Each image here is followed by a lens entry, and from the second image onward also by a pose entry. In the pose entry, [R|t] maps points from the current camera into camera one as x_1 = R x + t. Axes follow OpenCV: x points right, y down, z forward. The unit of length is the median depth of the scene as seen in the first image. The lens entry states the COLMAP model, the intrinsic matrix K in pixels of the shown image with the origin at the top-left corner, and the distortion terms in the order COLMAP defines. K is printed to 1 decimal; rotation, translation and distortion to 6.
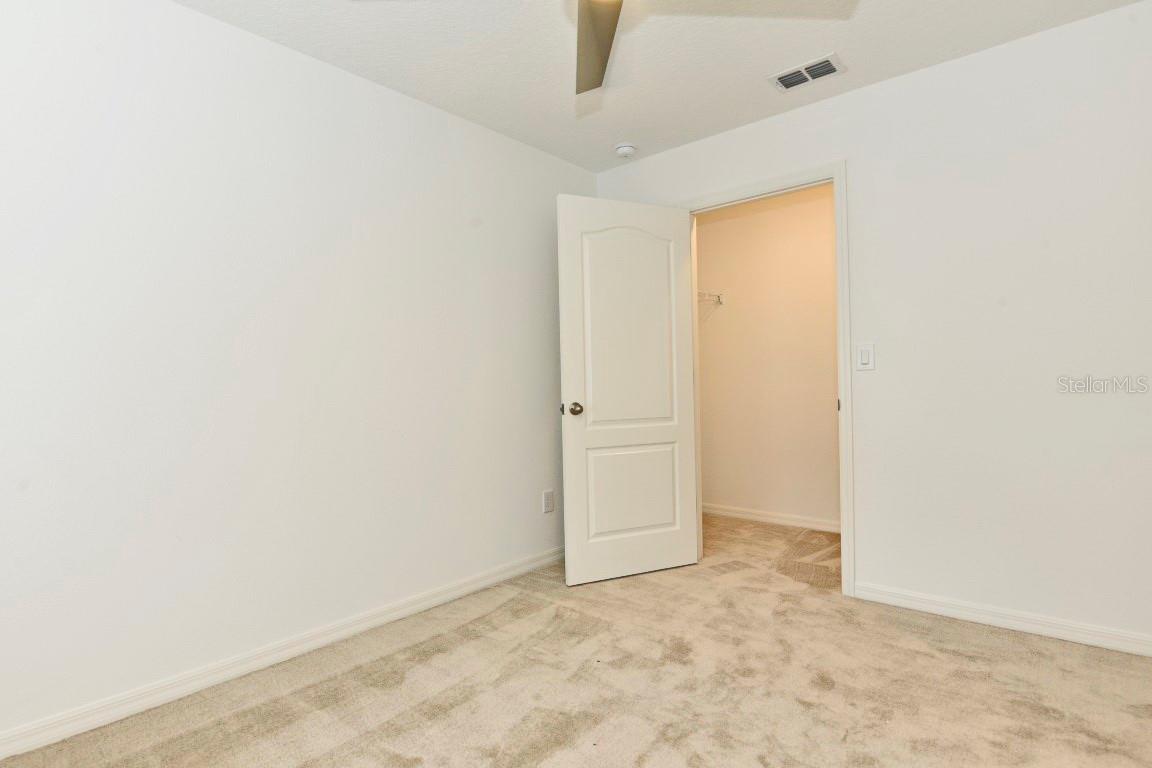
lens RADIAL K [[602.5, 0, 576.0], [0, 602.5, 384.0], [0, 0, 1]] dist [0.000290, -0.000303]
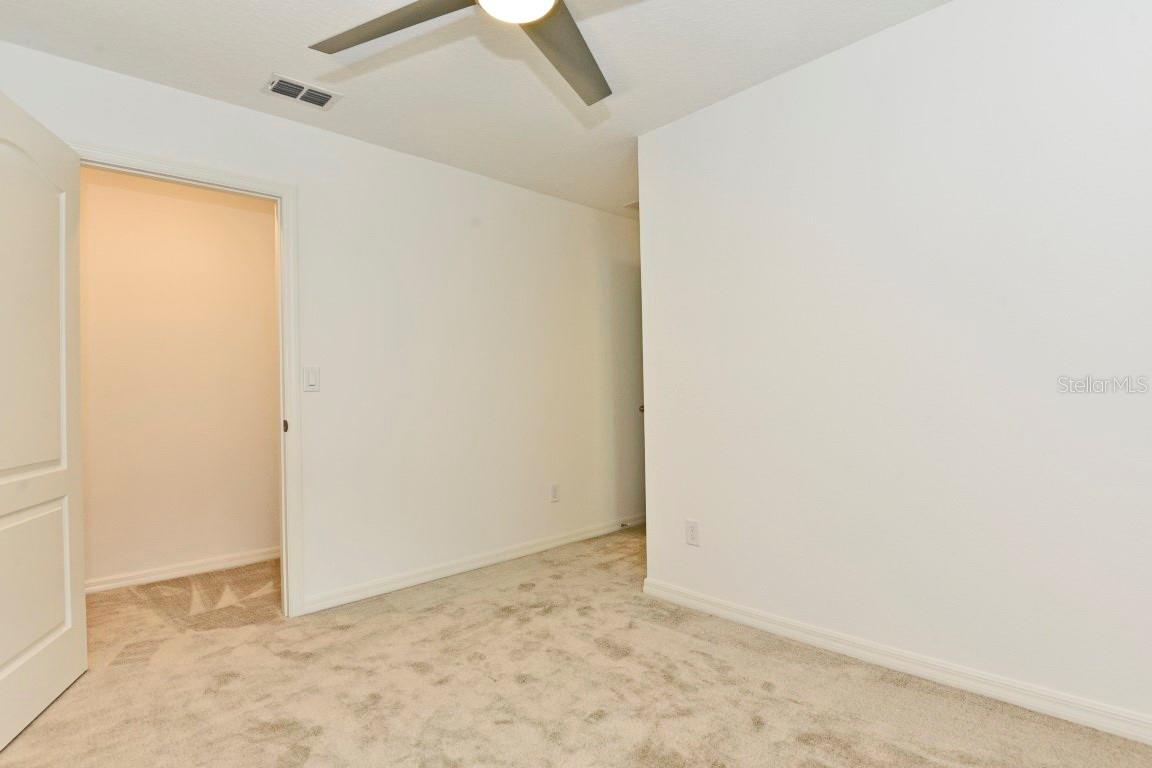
lens RADIAL K [[602.5, 0, 576.0], [0, 602.5, 384.0], [0, 0, 1]] dist [0.000290, -0.000303]
pose [[0.078876, 0.030179, 0.996428, -0.501834], [0.017526, 0.999345, -0.031654, 0.004957], [-0.996730, 0.019960, 0.078296, 0.432624]]
